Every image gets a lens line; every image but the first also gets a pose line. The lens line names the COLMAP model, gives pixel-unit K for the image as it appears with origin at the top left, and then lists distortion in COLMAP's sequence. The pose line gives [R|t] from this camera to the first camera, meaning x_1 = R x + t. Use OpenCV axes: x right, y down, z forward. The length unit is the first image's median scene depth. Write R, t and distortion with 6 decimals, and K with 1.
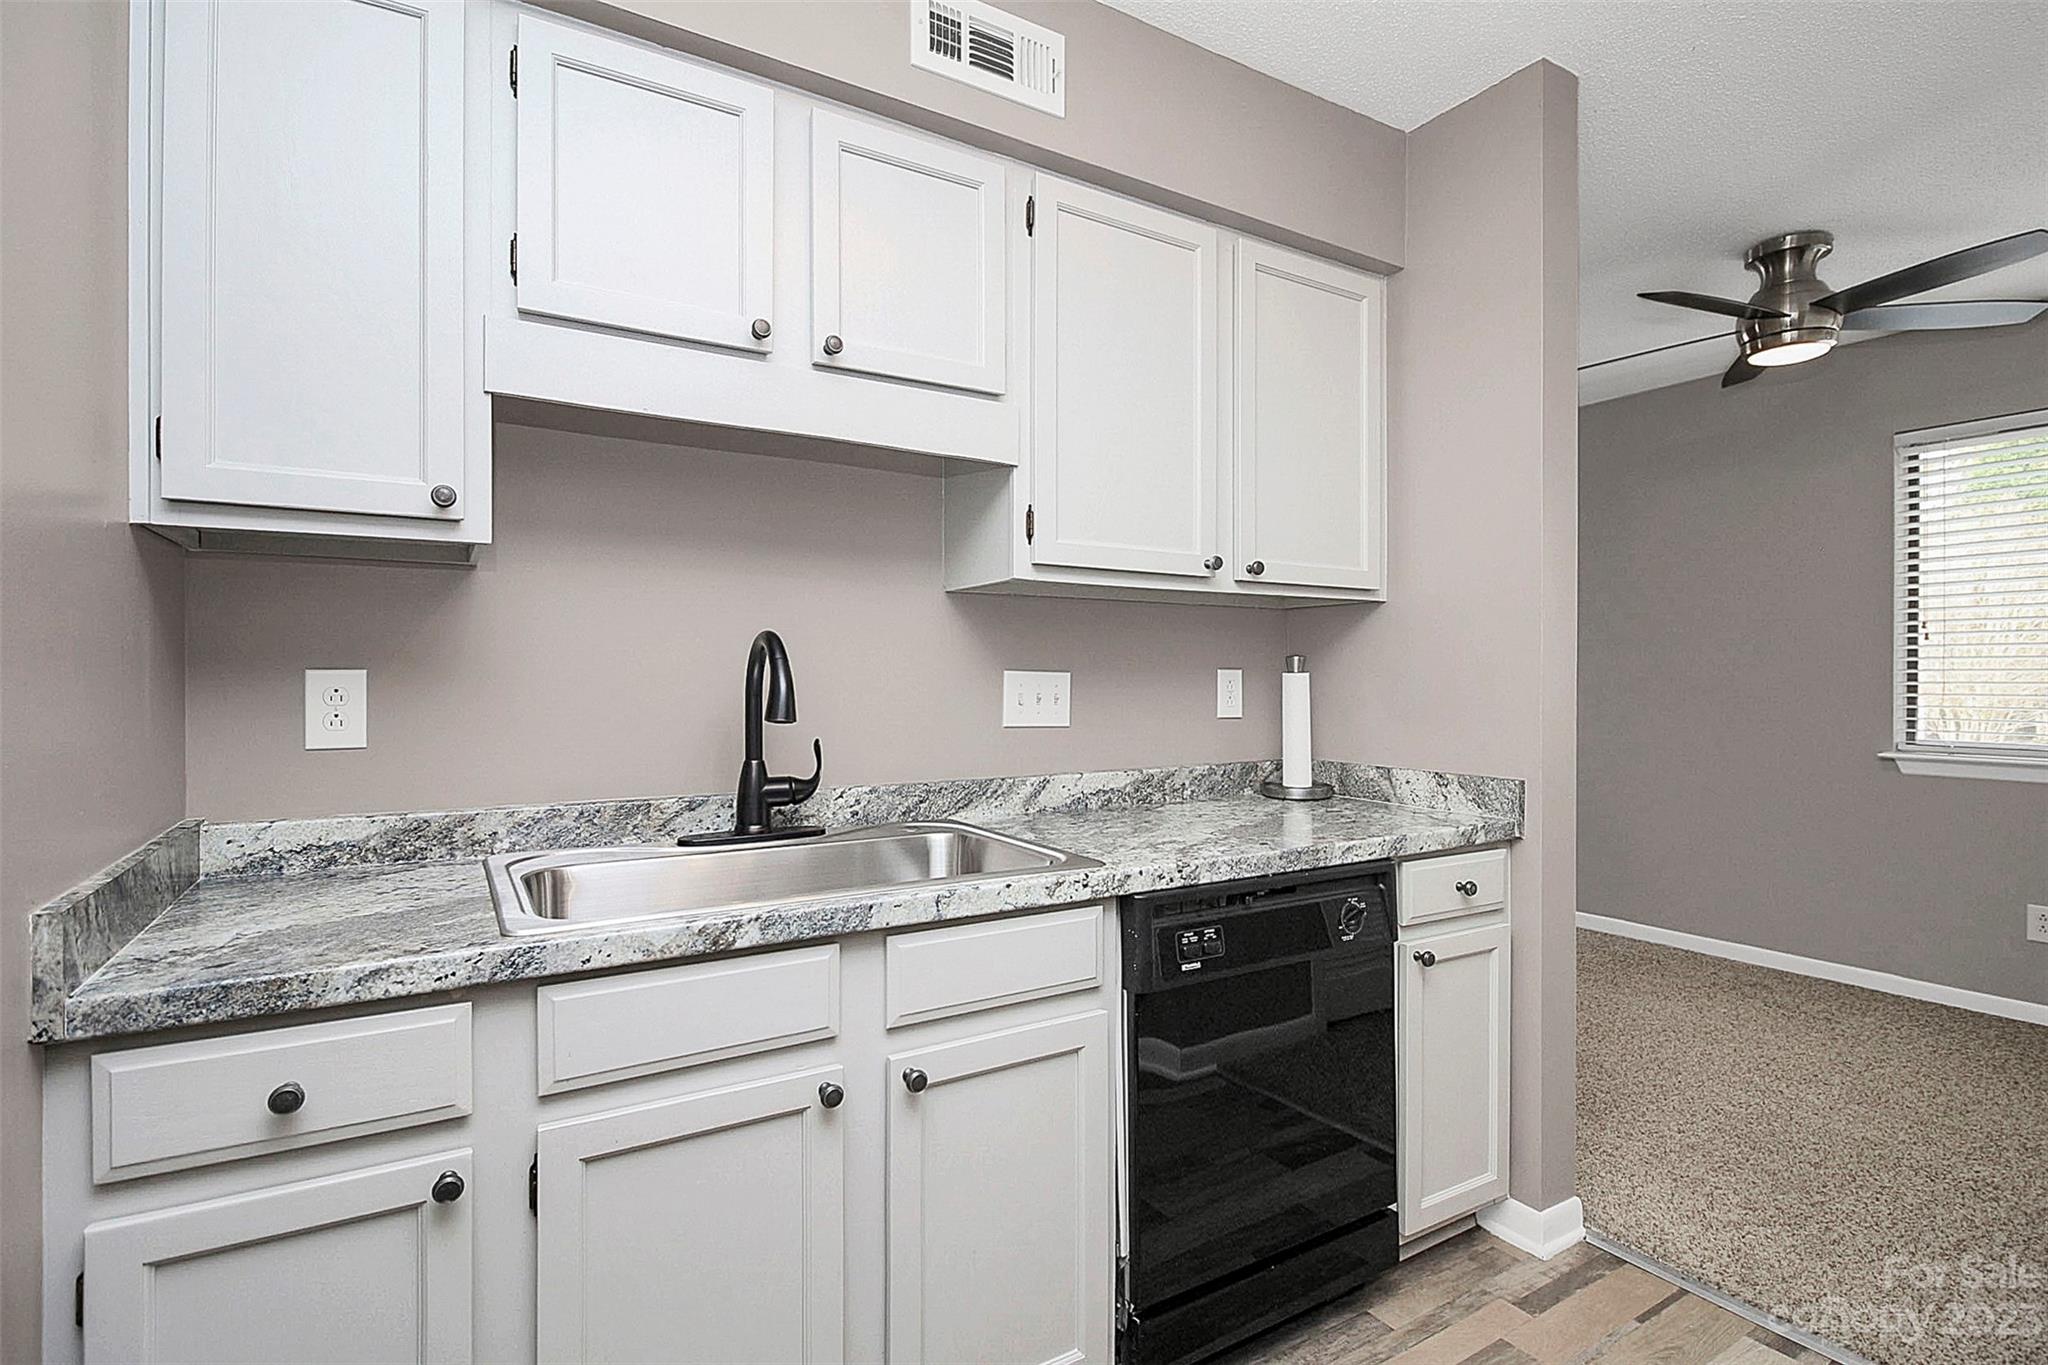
lens RADIAL K [[984.4, 0, 1026.0], [0, 984.4, 649.5], [0, 0, 1]] dist [0.000114, -0.014278]
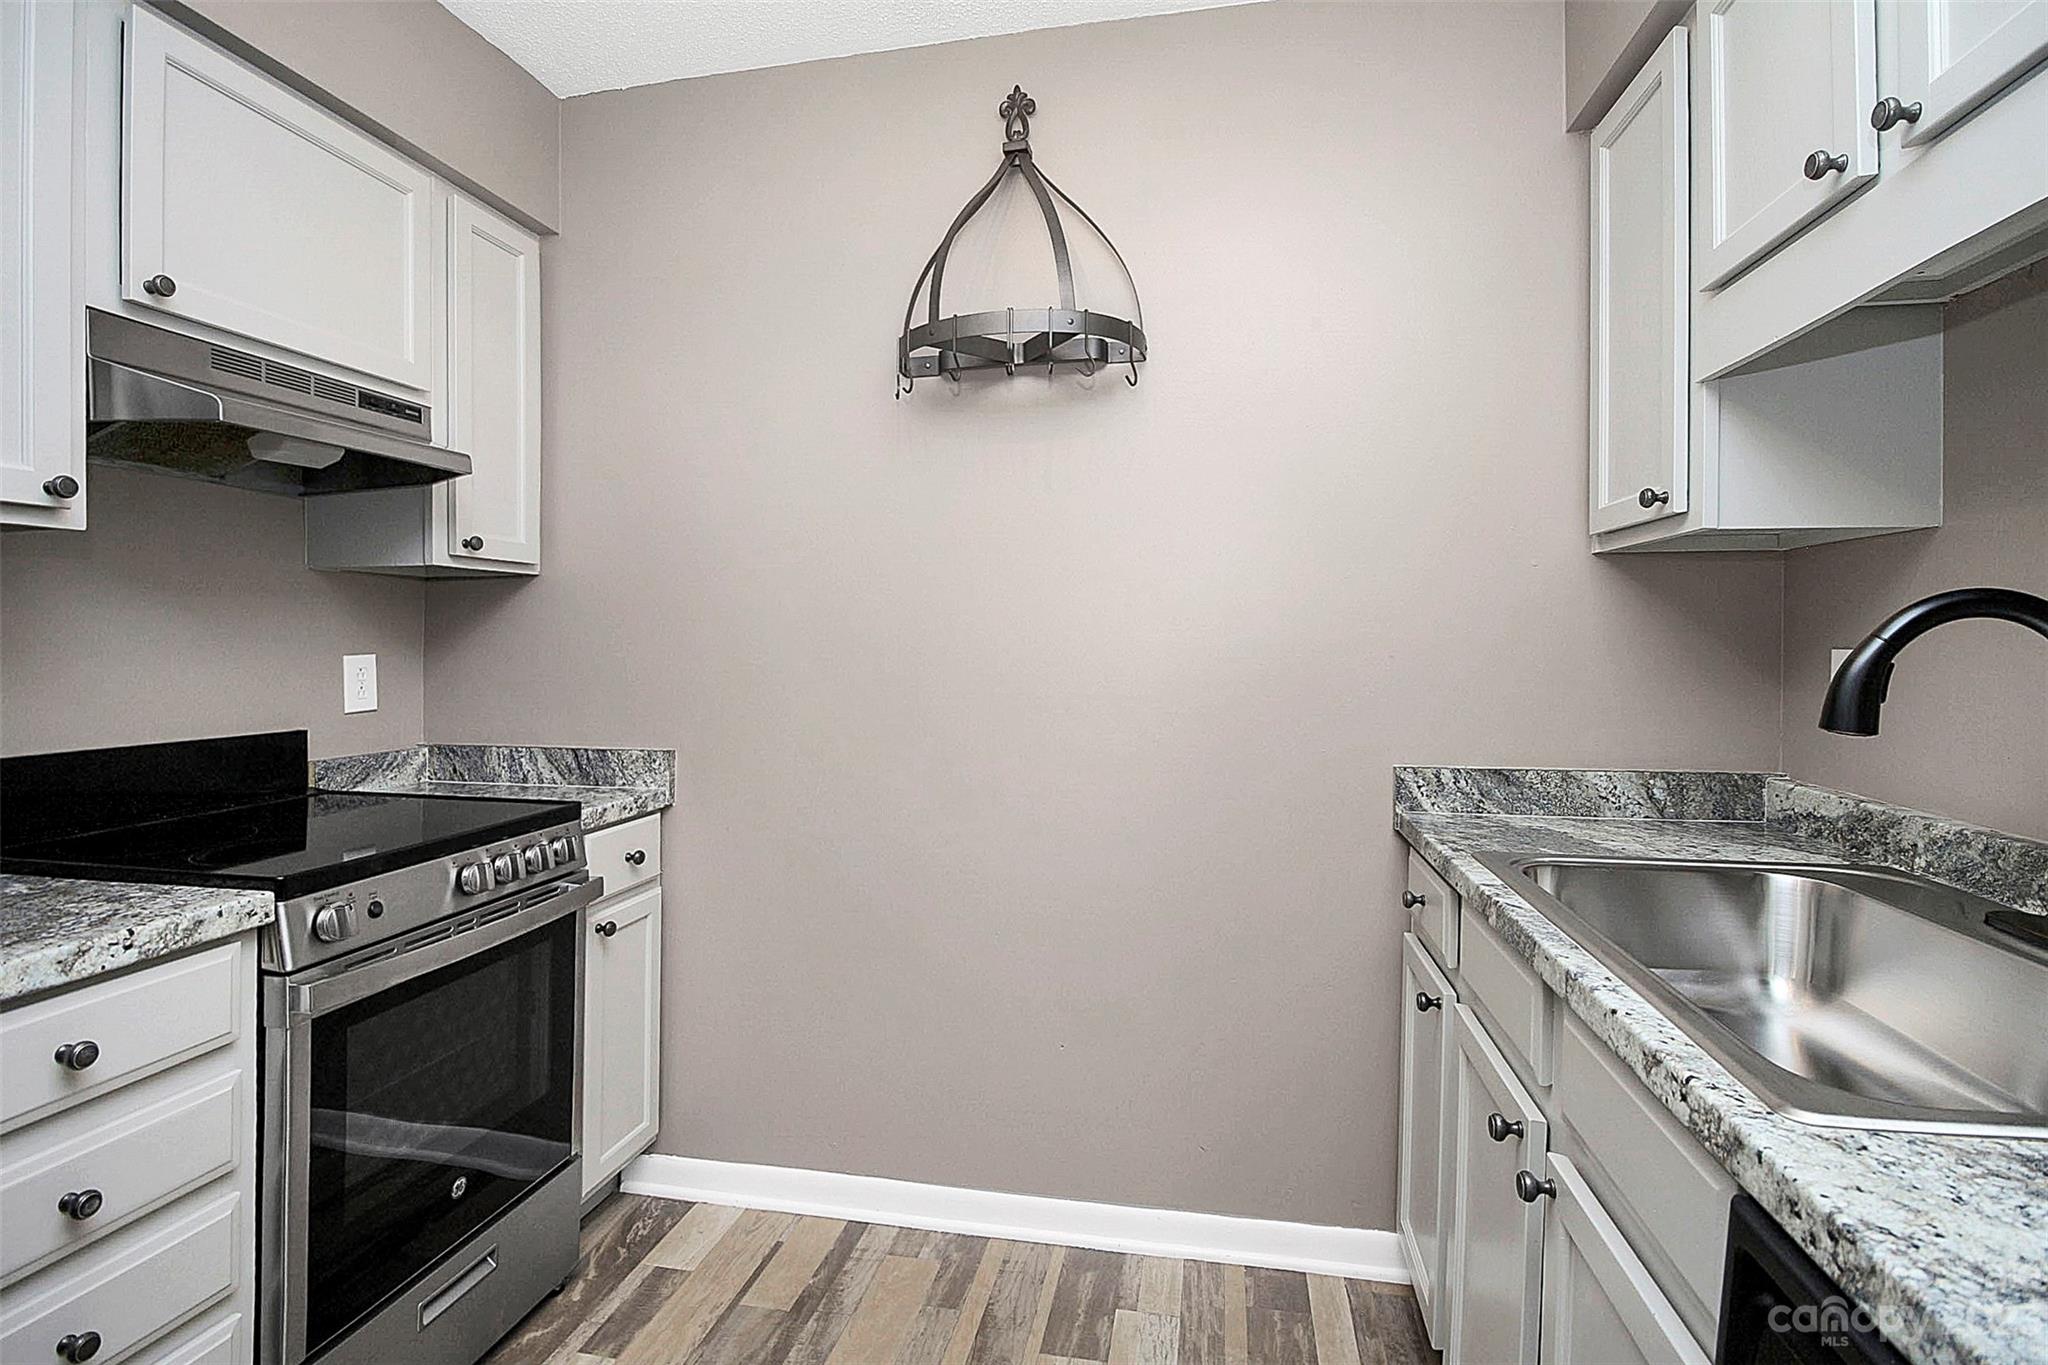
lens RADIAL K [[999.1, 0, 1015.0], [0, 999.1, 671.2], [0, 0, 1]] dist [-0.024082, -0.001512]
pose [[-0.676373, 0.019665, -0.736297, 0.485561], [0.013795, 0.999806, 0.014031, 0.013953], [0.736430, -0.000668, -0.676514, 0.827658]]
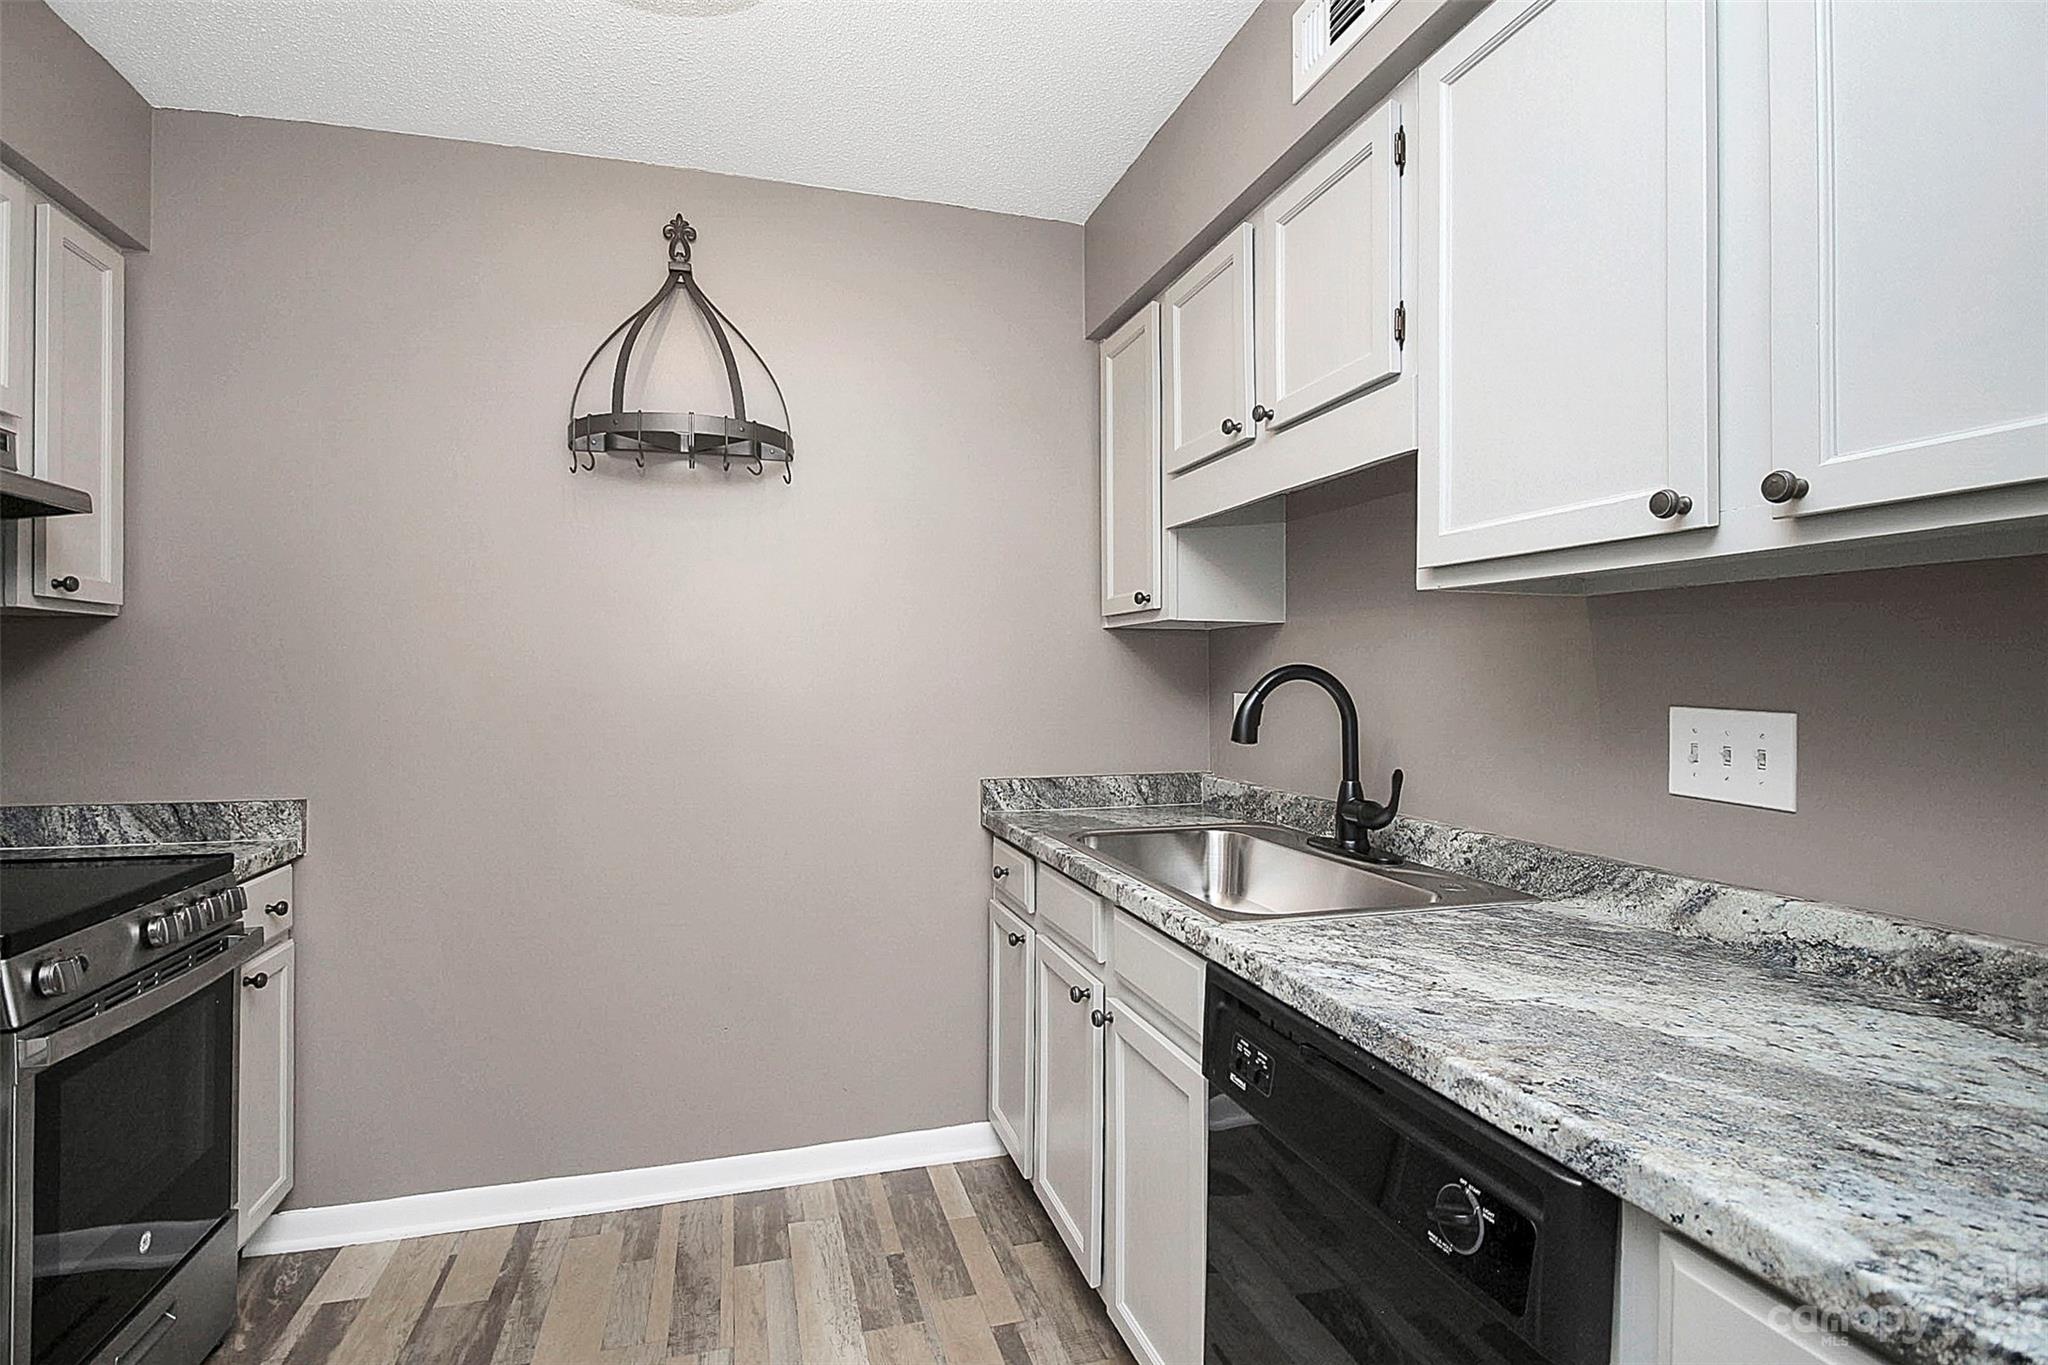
lens RADIAL K [[989.5, 0, 1040.5], [0, 989.5, 678.7], [0, 0, 1]] dist [-0.000315, -0.013688]
pose [[-0.236743, -0.001171, -0.971572, 0.789657], [0.016546, 0.999849, -0.005237, -0.000976], [0.971431, -0.017316, -0.236688, 0.837515]]
